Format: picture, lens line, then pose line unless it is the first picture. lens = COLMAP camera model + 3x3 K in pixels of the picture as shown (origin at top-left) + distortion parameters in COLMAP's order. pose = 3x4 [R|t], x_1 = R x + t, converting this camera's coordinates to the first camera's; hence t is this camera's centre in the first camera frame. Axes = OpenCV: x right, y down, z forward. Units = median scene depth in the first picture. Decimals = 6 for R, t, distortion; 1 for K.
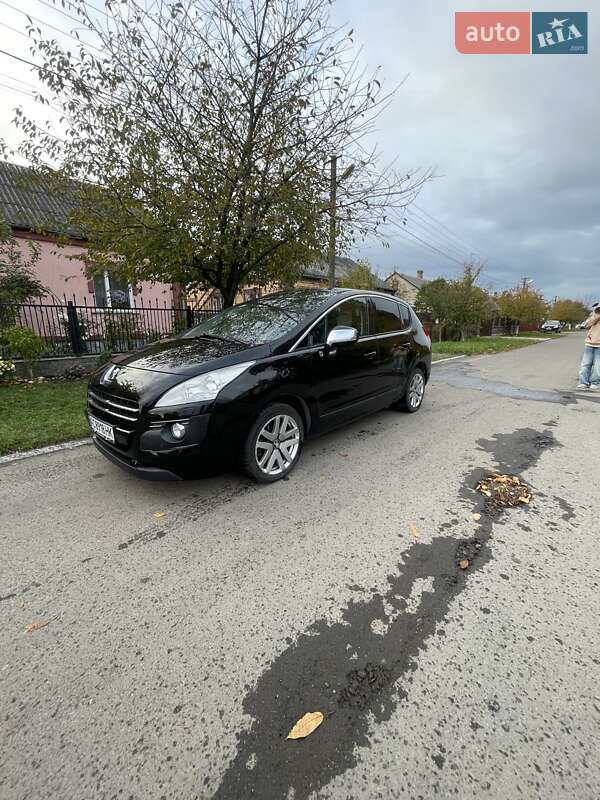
lens RADIAL K [[323.4, 0, 304.6], [0, 323.4, 401.6], [0, 0, 1]] dist [-0.001566, -0.000273]
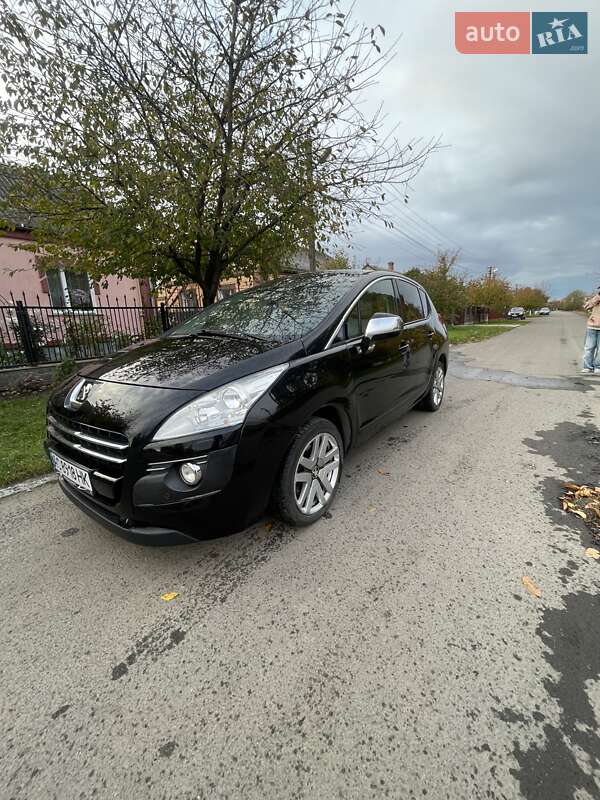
lens RADIAL K [[322.9, 0, 304.1], [0, 322.9, 400.7], [0, 0, 1]] dist [-0.001294, 0.000423]
pose [[0.995469, -0.057803, 0.075506, -0.145990], [0.057148, 0.998307, 0.010815, -0.040459], [-0.076004, -0.006451, 0.997087, 0.229571]]
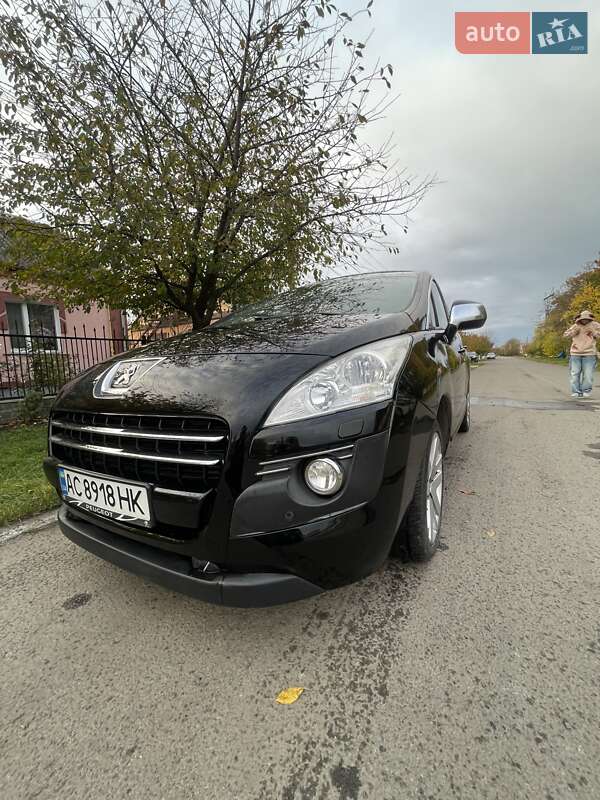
lens RADIAL K [[322.9, 0, 304.1], [0, 322.9, 400.7], [0, 0, 1]] dist [-0.001294, 0.000423]
pose [[0.979246, -0.071967, 0.189465, -0.363310], [0.096777, 0.987409, -0.125131, 0.031084], [-0.178074, 0.140870, 0.973881, 0.422205]]
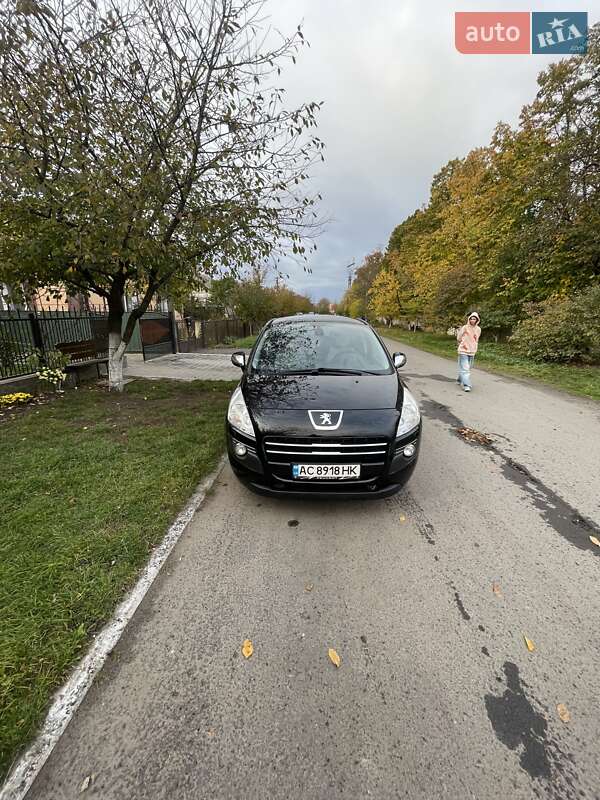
lens RADIAL K [[323.4, 0, 304.6], [0, 323.4, 401.6], [0, 0, 1]] dist [-0.001566, -0.000273]
pose [[0.758304, -0.176534, 0.627544, -1.108462], [0.156755, 0.983769, 0.087326, -0.210391], [-0.632774, 0.032151, 0.773668, 0.182667]]
